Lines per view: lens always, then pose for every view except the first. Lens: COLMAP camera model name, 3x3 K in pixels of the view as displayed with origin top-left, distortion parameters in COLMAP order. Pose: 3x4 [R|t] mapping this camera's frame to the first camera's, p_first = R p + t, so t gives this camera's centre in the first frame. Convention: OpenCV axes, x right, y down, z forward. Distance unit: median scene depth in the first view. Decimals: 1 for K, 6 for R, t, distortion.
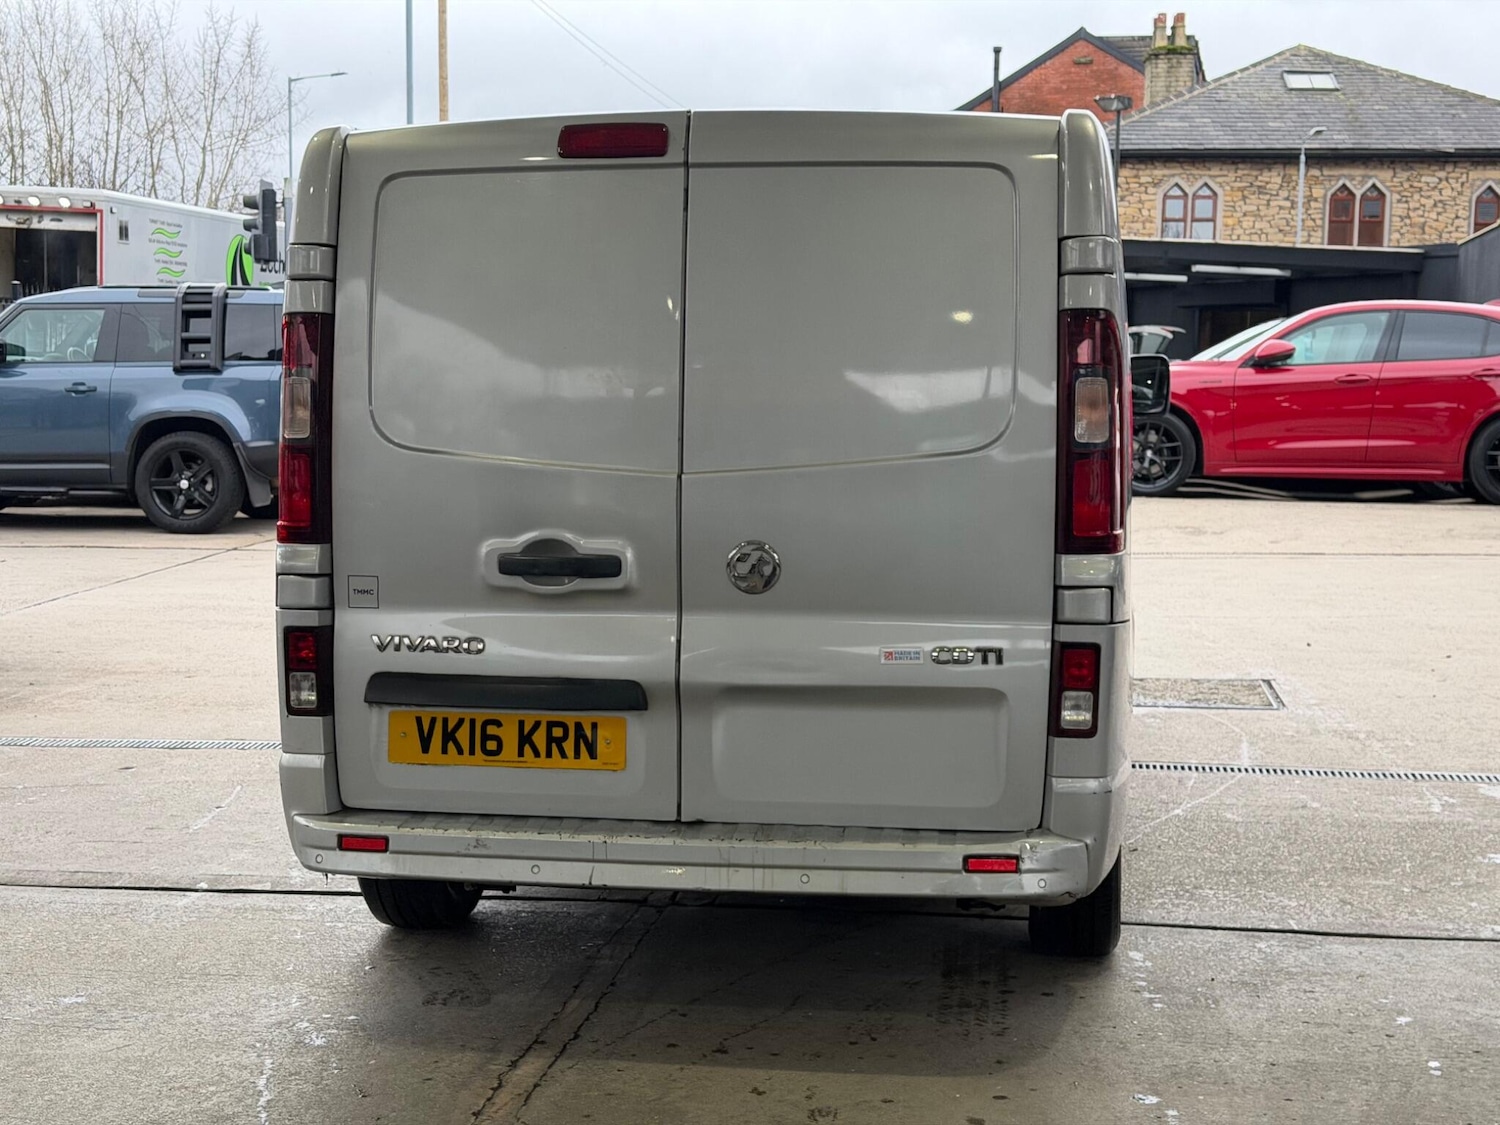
lens RADIAL K [[2091.8, 0, 739.6], [0, 2091.8, 587.0], [0, 0, 1]] dist [0.197633, -0.430016]
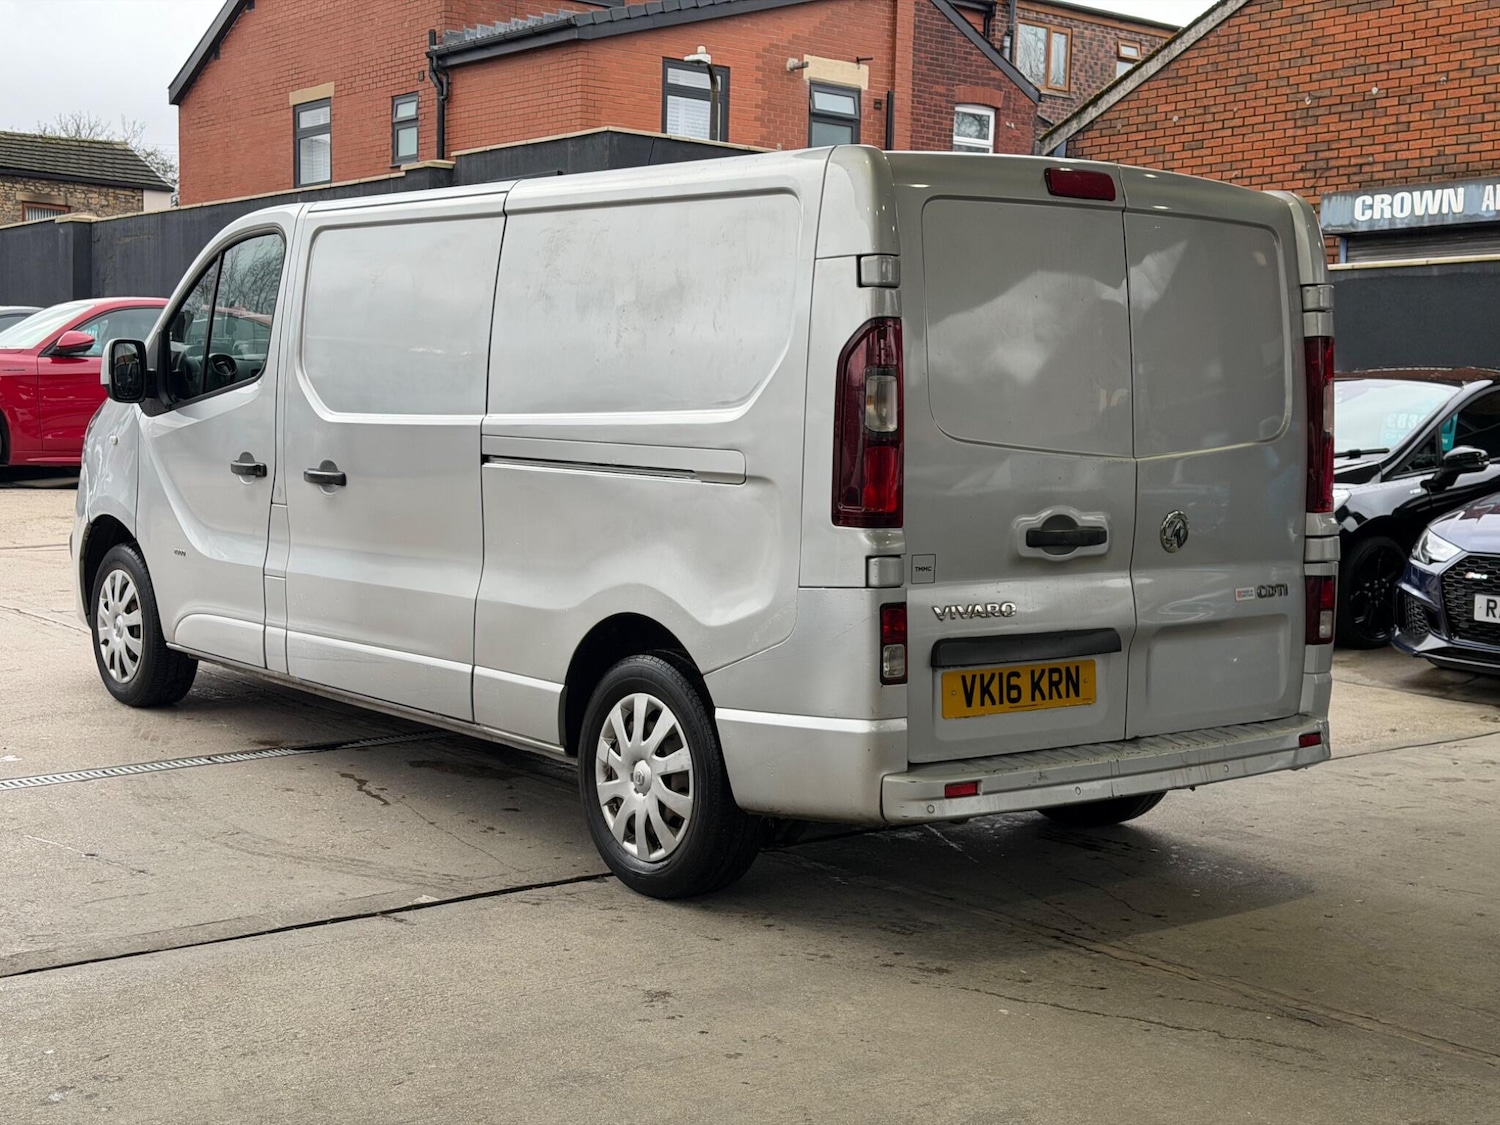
lens RADIAL K [[2069.8, 0, 760.0], [0, 2069.8, 577.7], [0, 0, 1]] dist [0.180933, -0.306460]
pose [[0.669967, -0.053763, 0.740441, -1.046101], [0.052691, 0.998303, 0.024810, -0.024708], [-0.740519, 0.022393, 0.671663, 0.322404]]
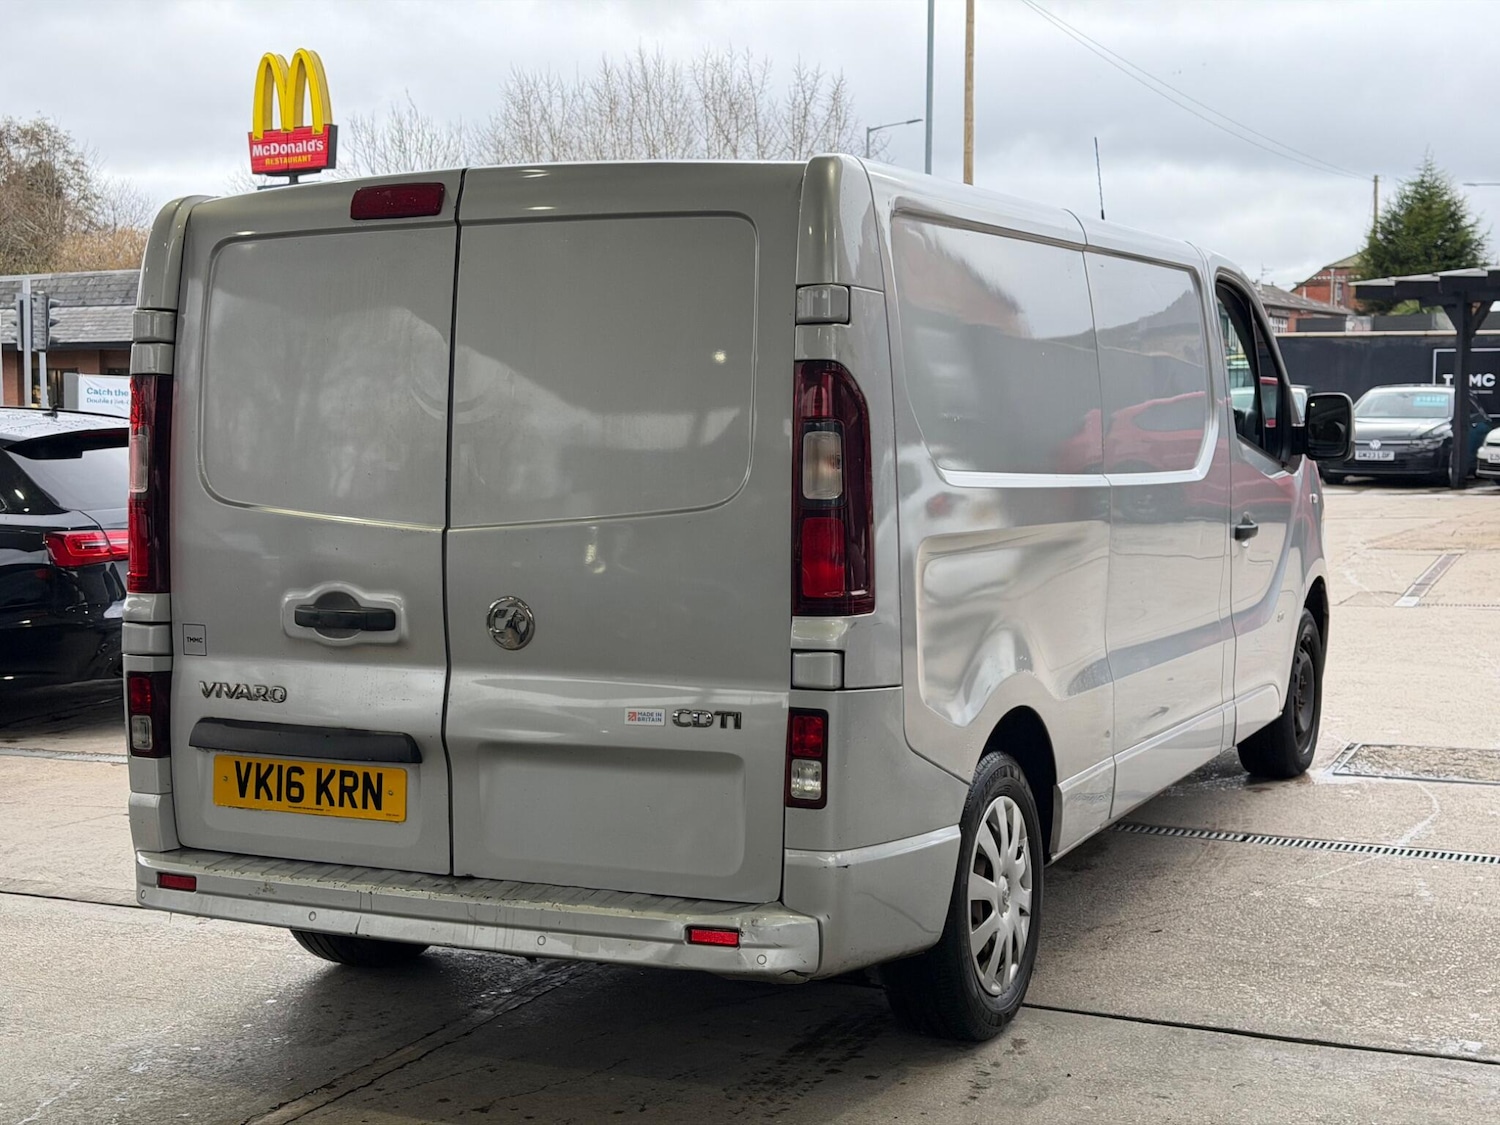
lens RADIAL K [[2091.8, 0, 739.6], [0, 2091.8, 587.0], [0, 0, 1]] dist [0.197633, -0.430016]
pose [[0.957386, 0.013242, -0.288509, 0.378888], [-0.018148, 0.999733, -0.014336, -0.013569], [0.288242, 0.018961, 0.957370, 0.073374]]
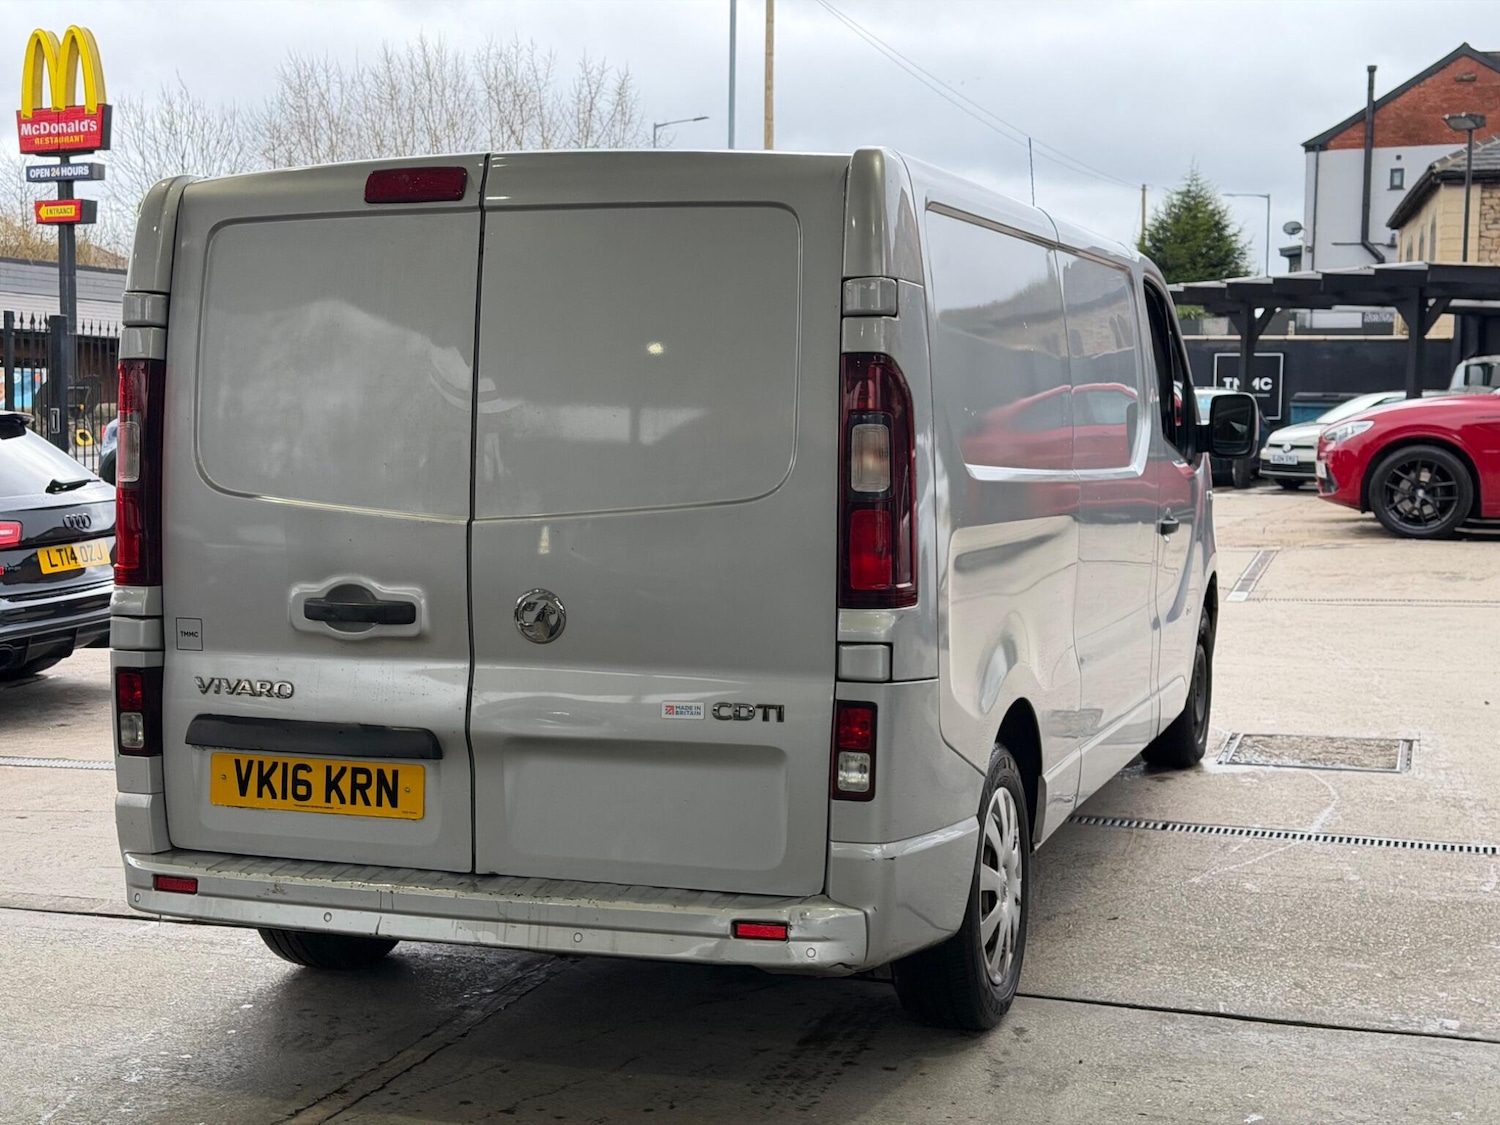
lens RADIAL K [[2091.8, 0, 739.6], [0, 2091.8, 587.0], [0, 0, 1]] dist [0.197633, -0.430016]
pose [[0.983113, 0.014029, -0.182461, 0.263333], [-0.016928, 0.999754, -0.014342, -0.010066], [0.182215, 0.017189, 0.983109, 0.050051]]
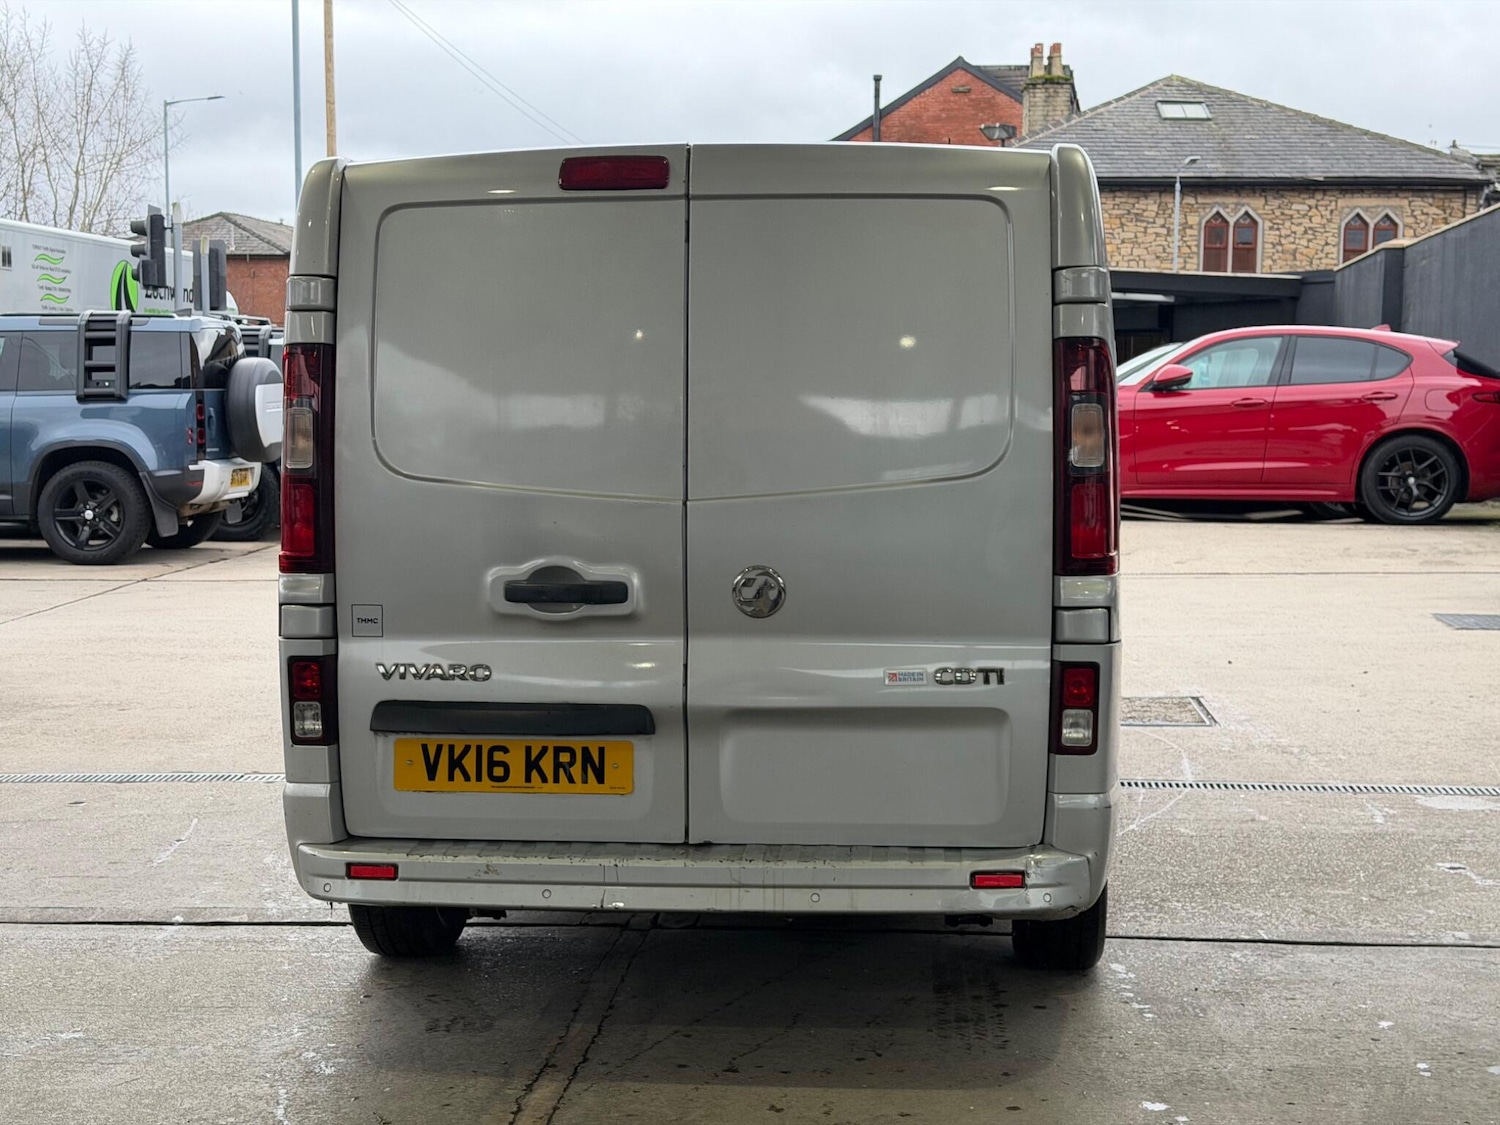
lens RADIAL K [[2090.6, 0, 745.6], [0, 2090.6, 592.0], [0, 0, 1]] dist [0.197548, -0.407260]
pose [[0.998149, -0.010752, 0.059861, -0.058223], [0.011310, 0.999896, -0.008987, -0.000352], [-0.059758, 0.009648, 0.998166, -0.012681]]
